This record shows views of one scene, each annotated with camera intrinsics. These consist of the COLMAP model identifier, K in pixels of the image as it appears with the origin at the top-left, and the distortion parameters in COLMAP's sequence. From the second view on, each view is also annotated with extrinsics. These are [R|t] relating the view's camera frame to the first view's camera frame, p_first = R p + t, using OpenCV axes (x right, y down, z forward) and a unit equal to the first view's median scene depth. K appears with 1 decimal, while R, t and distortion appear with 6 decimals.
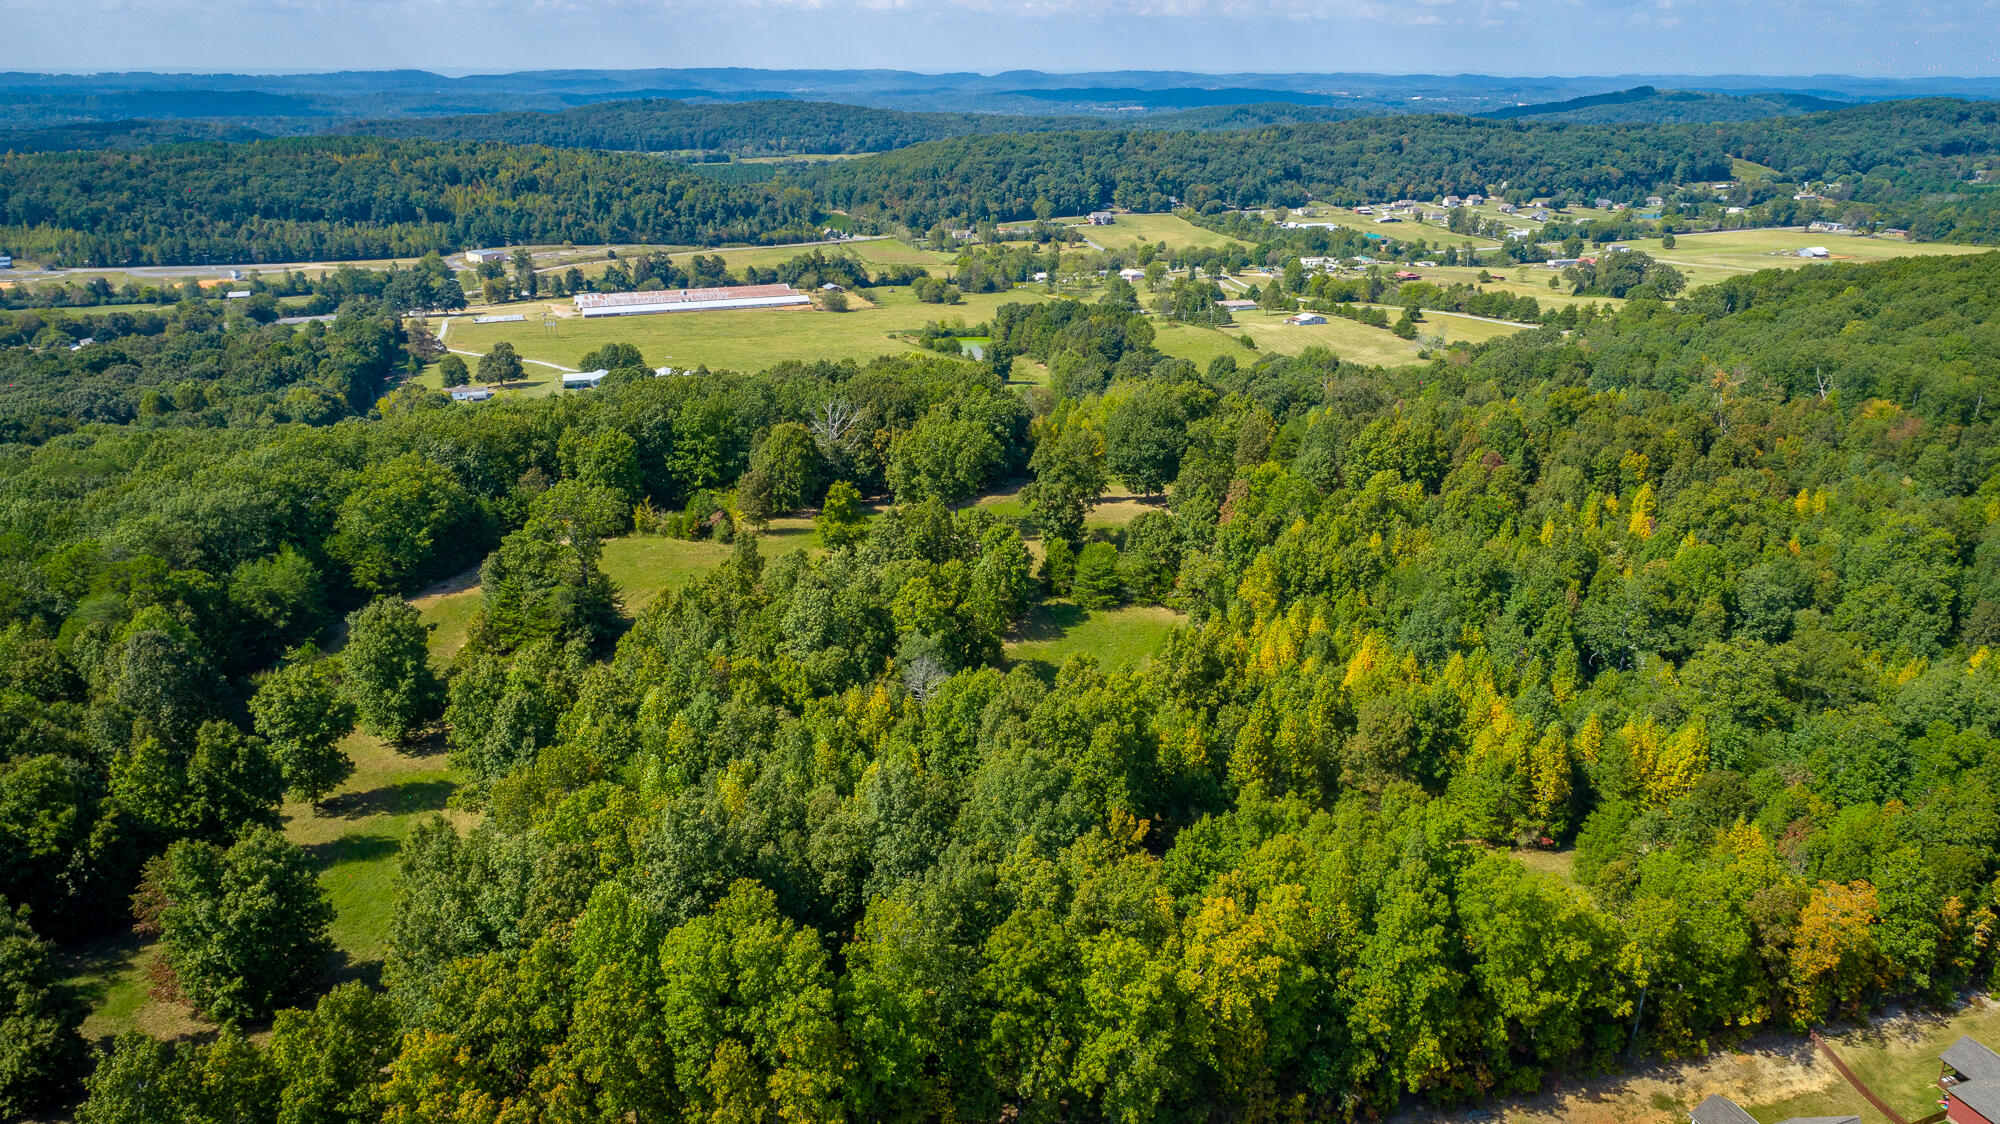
lens RADIAL K [[1356.3, 0, 1000.7], [0, 1356.3, 559.5], [0, 0, 1]] dist [-0.013701, 0.012804]
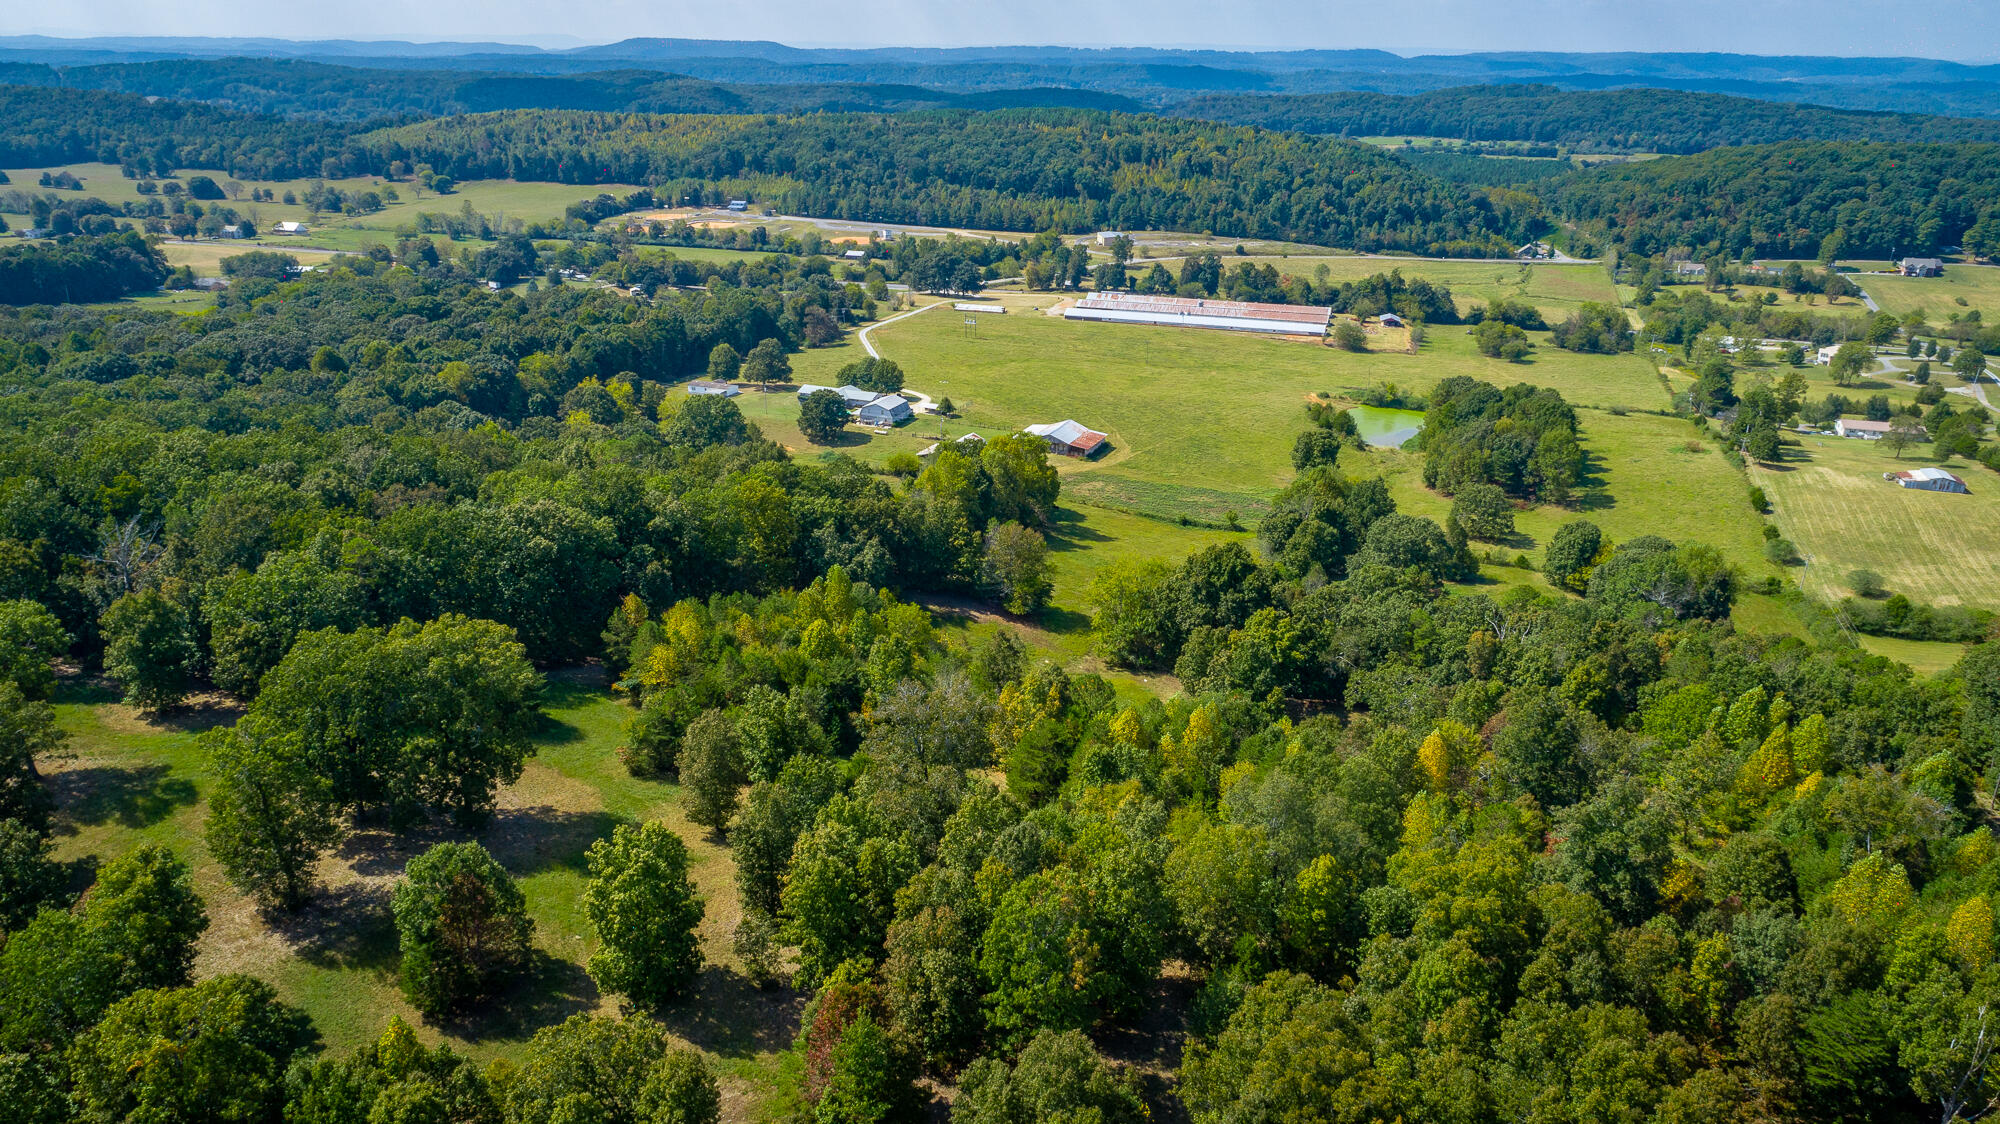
lens RADIAL K [[1356.3, 0, 1000.7], [0, 1356.3, 559.5], [0, 0, 1]] dist [-0.013701, 0.012804]
pose [[0.790965, 0.227280, -0.568083, 0.146853], [-0.220411, 0.971956, 0.081977, -0.060359], [0.570784, 0.060371, 0.818878, 0.169117]]
